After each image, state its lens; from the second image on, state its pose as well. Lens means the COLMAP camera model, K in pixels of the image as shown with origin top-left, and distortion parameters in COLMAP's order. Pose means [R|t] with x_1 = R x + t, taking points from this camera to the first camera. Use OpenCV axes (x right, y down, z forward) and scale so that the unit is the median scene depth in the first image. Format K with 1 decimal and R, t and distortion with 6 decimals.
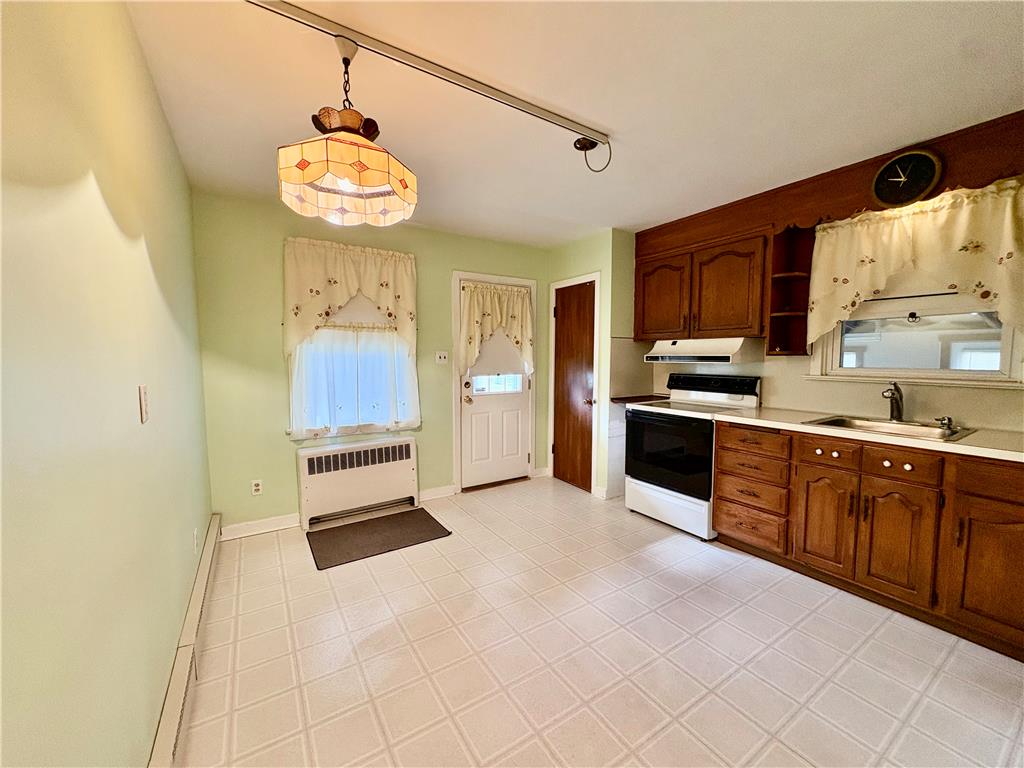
lens RADIAL K [[406.6, 0, 511.7], [0, 406.6, 385.5], [0, 0, 1]] dist [-0.000748, 0.000210]
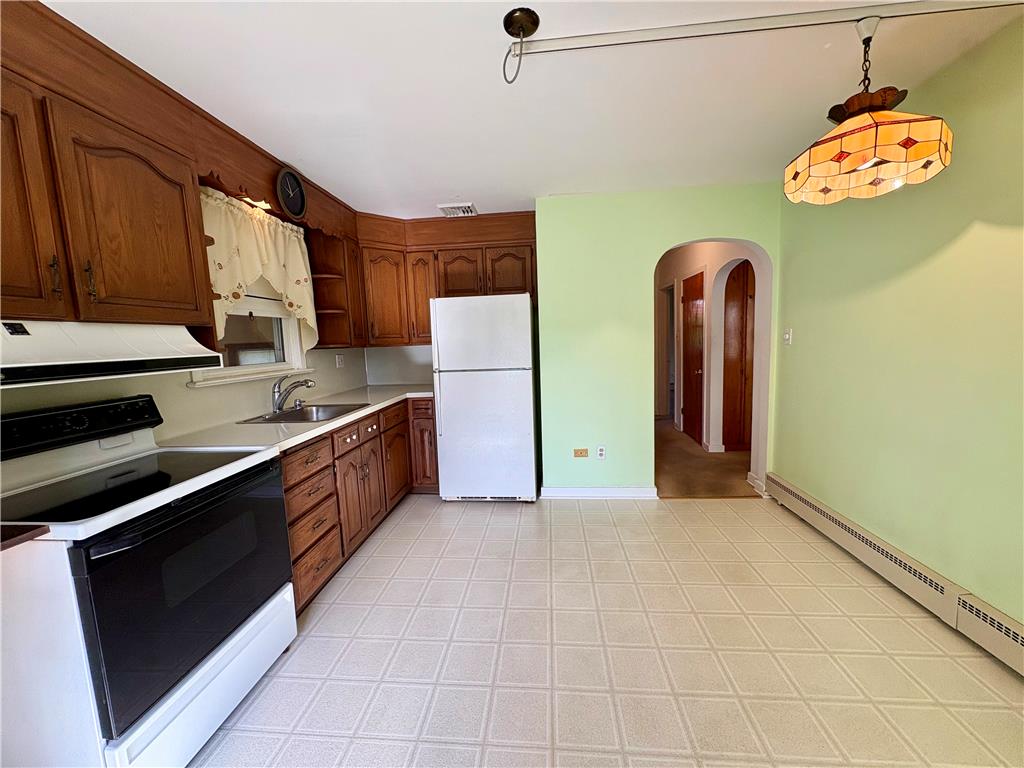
lens RADIAL K [[406.6, 0, 511.7], [0, 406.6, 385.5], [0, 0, 1]] dist [-0.000748, 0.000210]
pose [[-0.788014, -0.037427, 0.614518, -0.154660], [0.086279, 0.981587, 0.170422, -0.084269], [-0.609581, 0.187315, -0.770275, 1.076171]]
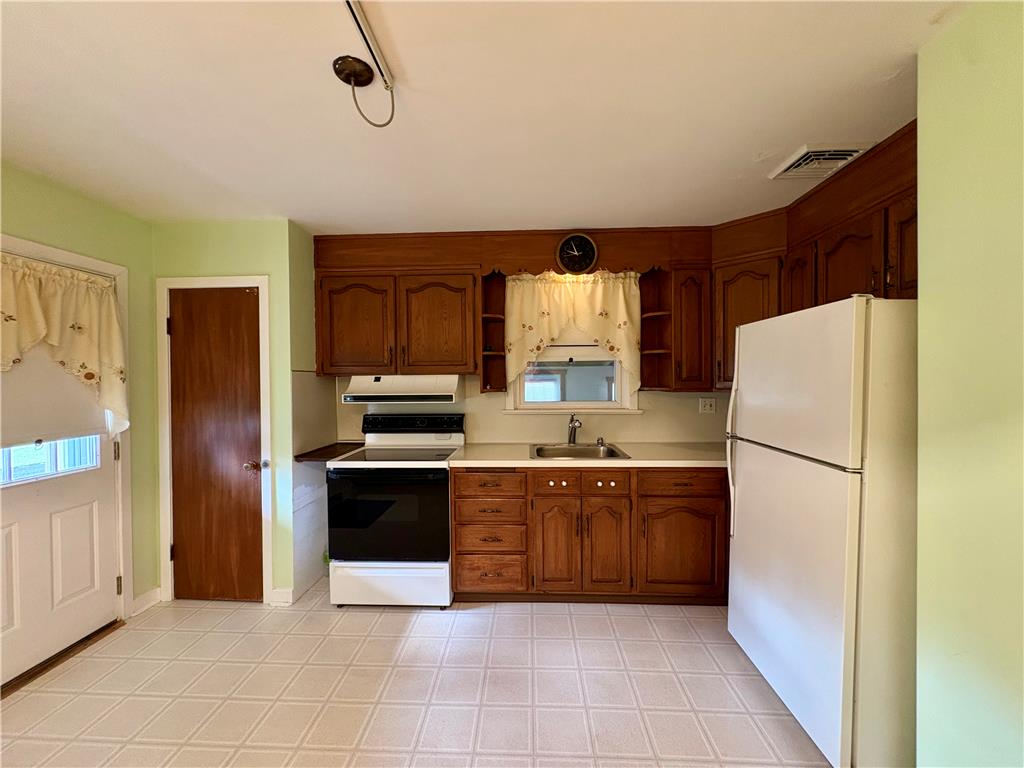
lens RADIAL K [[406.6, 0, 511.7], [0, 406.6, 385.5], [0, 0, 1]] dist [-0.000748, 0.000210]
pose [[0.576367, -0.016975, 0.817015, -0.129395], [0.068916, 0.997232, -0.027898, -0.052021], [-0.814280, 0.072385, 0.575942, 0.313781]]
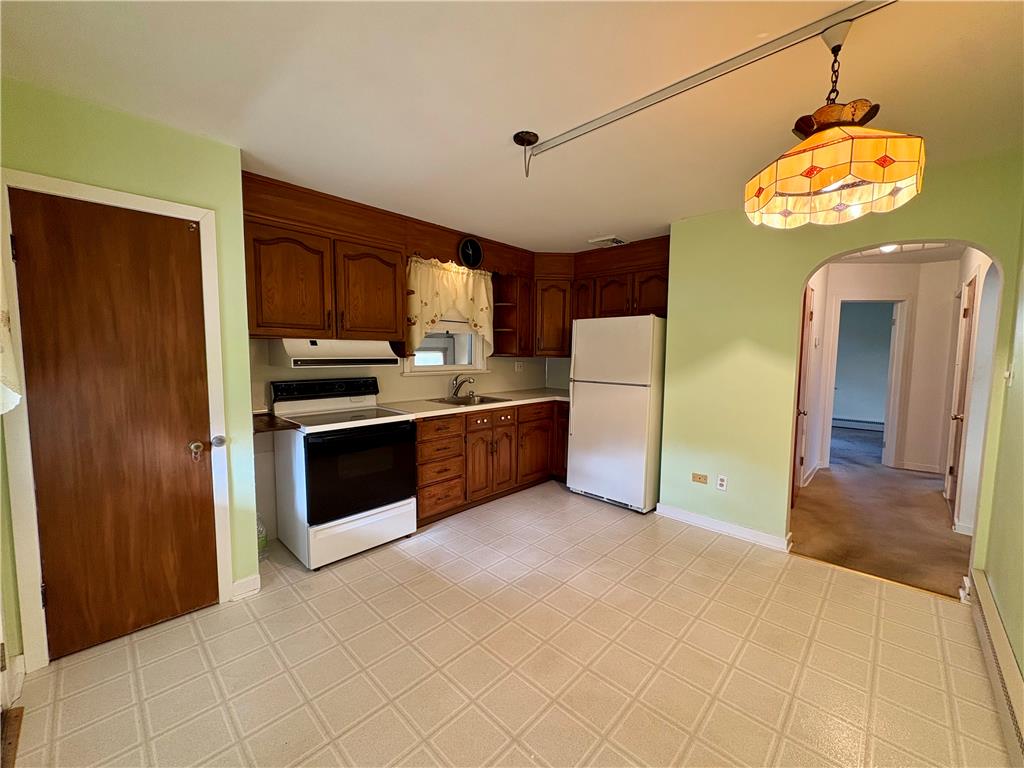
lens RADIAL K [[406.6, 0, 511.7], [0, 406.6, 385.5], [0, 0, 1]] dist [-0.000748, 0.000210]
pose [[-0.234006, -0.080517, 0.968895, -0.509623], [0.065489, 0.992996, 0.098337, -0.078147], [-0.970027, 0.086464, -0.227094, 0.854398]]
